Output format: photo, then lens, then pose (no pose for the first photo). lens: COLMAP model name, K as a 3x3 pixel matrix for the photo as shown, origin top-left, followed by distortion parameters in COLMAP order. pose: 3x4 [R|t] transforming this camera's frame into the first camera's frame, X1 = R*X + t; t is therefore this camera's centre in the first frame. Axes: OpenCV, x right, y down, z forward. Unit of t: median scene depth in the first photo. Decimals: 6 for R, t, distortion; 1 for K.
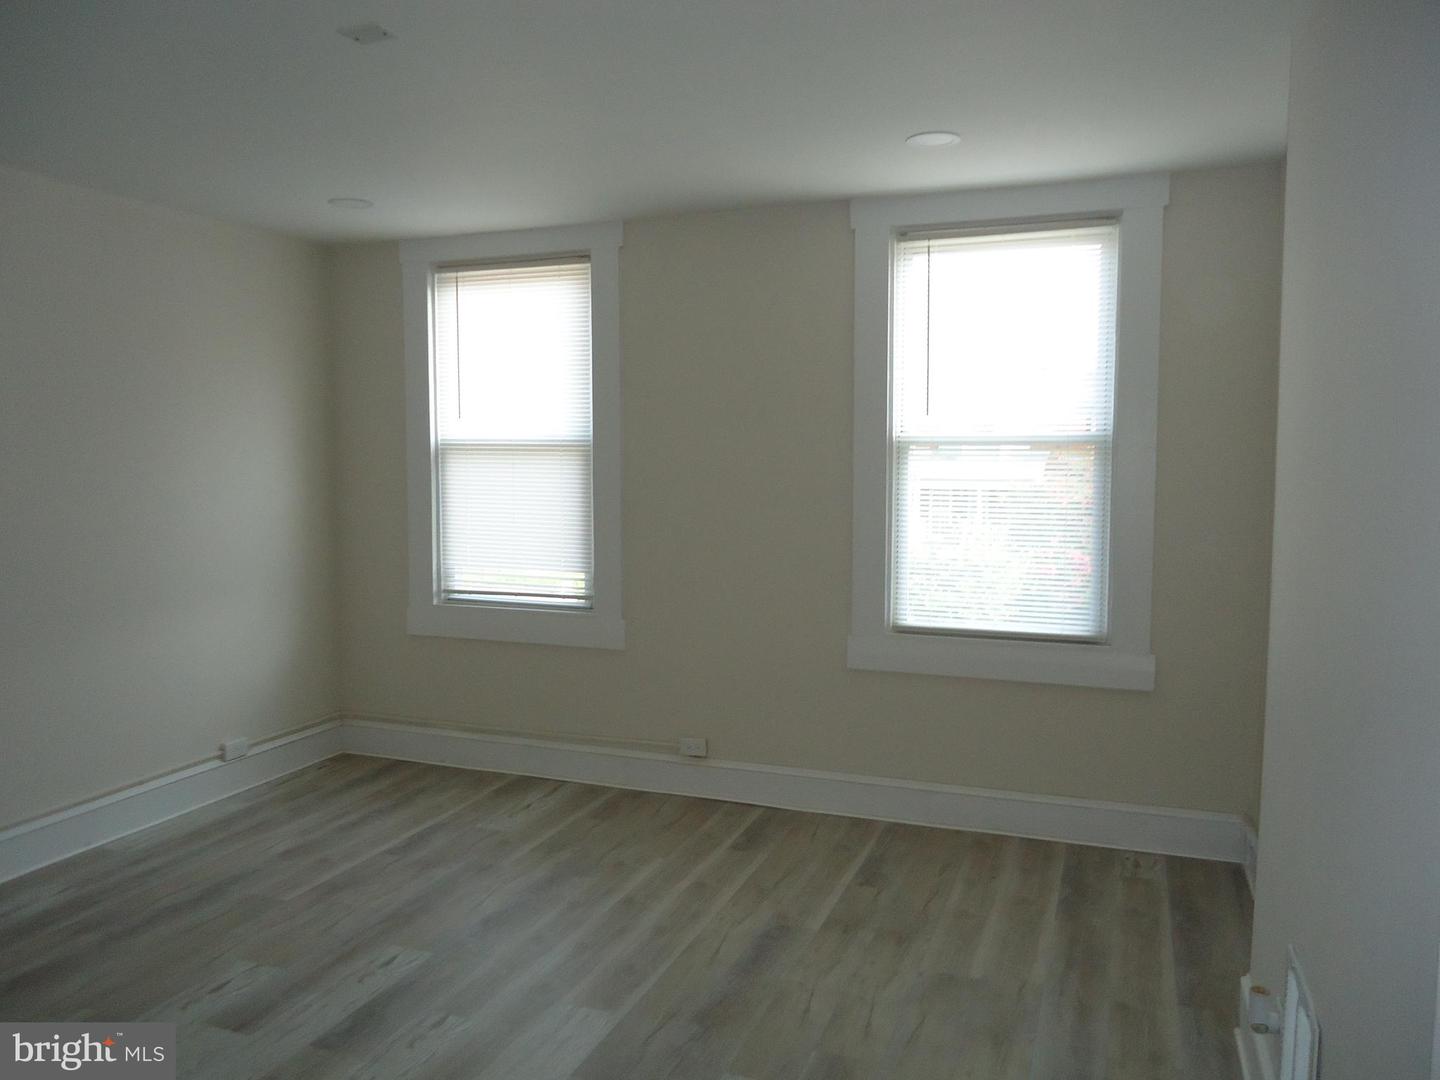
lens RADIAL K [[1057.6, 0, 716.5], [0, 1057.6, 533.8], [0, 0, 1]] dist [0.003170, -0.004664]
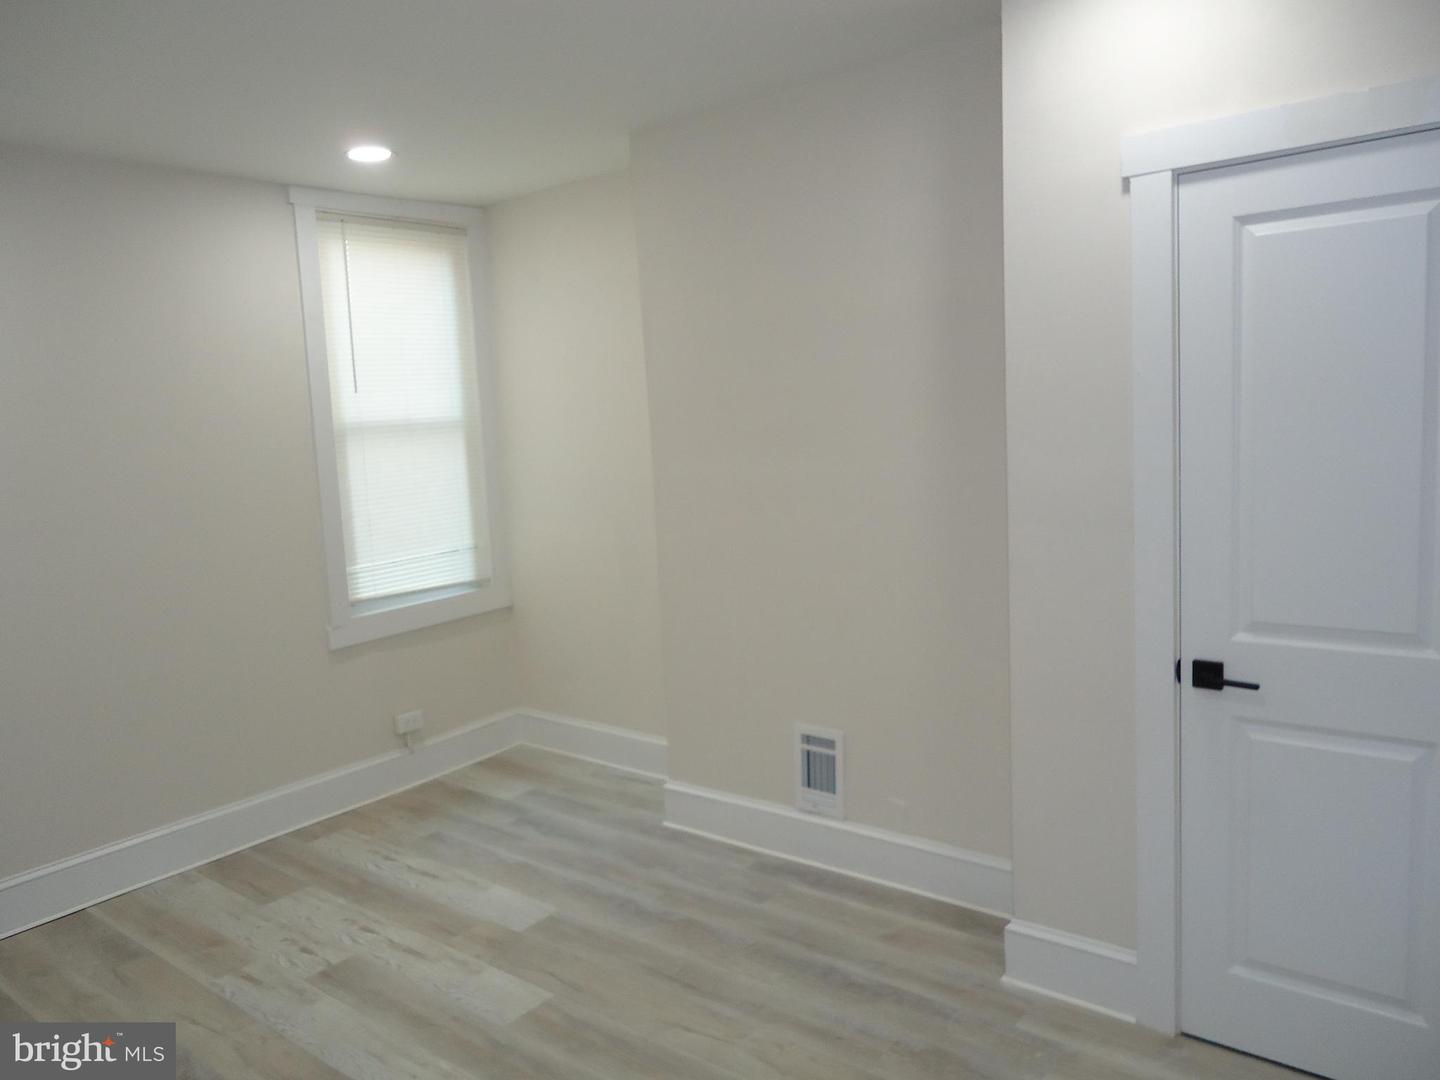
lens RADIAL K [[1057.6, 0, 716.5], [0, 1057.6, 533.8], [0, 0, 1]] dist [0.003170, -0.004664]
pose [[0.326134, -0.125128, 0.937006, -0.692280], [0.113983, 0.989174, 0.092422, -0.032280], [-0.938427, 0.076661, 0.336865, 0.328988]]
